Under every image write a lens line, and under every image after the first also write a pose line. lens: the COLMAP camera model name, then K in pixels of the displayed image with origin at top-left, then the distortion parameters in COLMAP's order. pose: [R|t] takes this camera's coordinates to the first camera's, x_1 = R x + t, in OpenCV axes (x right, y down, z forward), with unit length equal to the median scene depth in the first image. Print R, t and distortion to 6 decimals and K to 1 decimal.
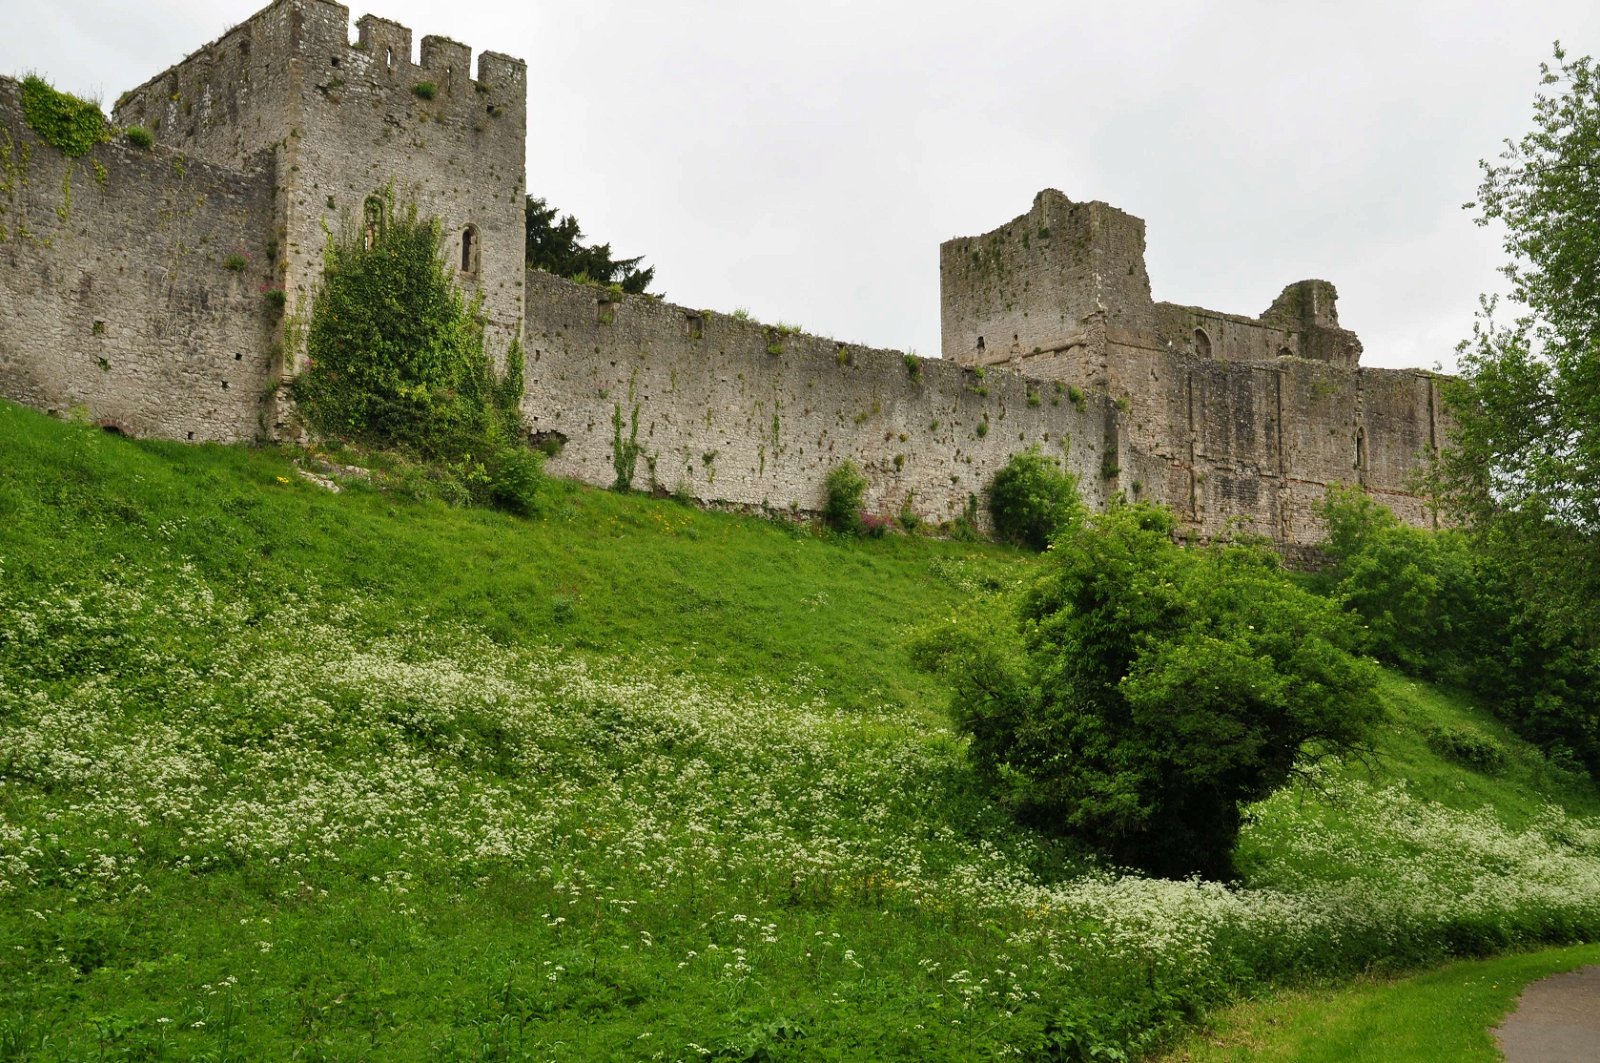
lens RADIAL K [[1987.7, 0, 800.1], [0, 1987.7, 531.4], [0, 0, 1]] dist [-0.003988, 0.000000]
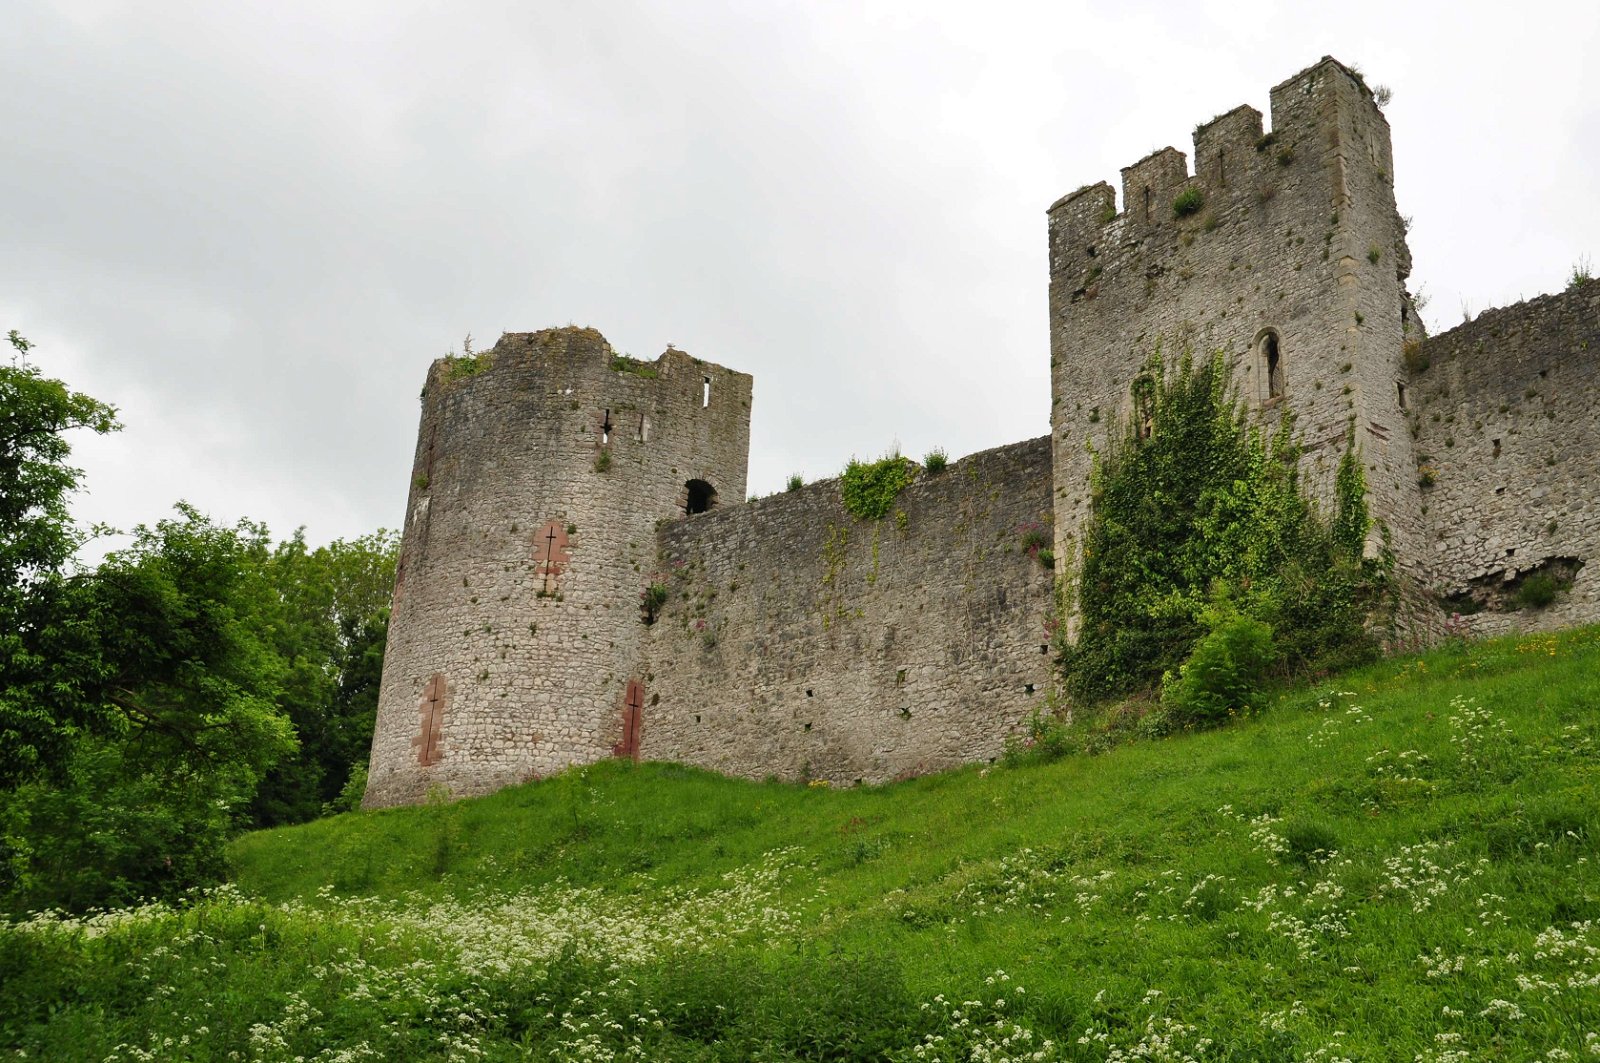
lens RADIAL K [[1987.7, 0, 800.0], [0, 1987.7, 531.9], [0, 0, 1]] dist [-0.003988, 0.000000]
pose [[-0.181774, -0.385575, -0.904594, 0.478125], [-0.001530, 0.920029, -0.391847, 0.182875], [0.983339, -0.069844, -0.167828, 1.056131]]
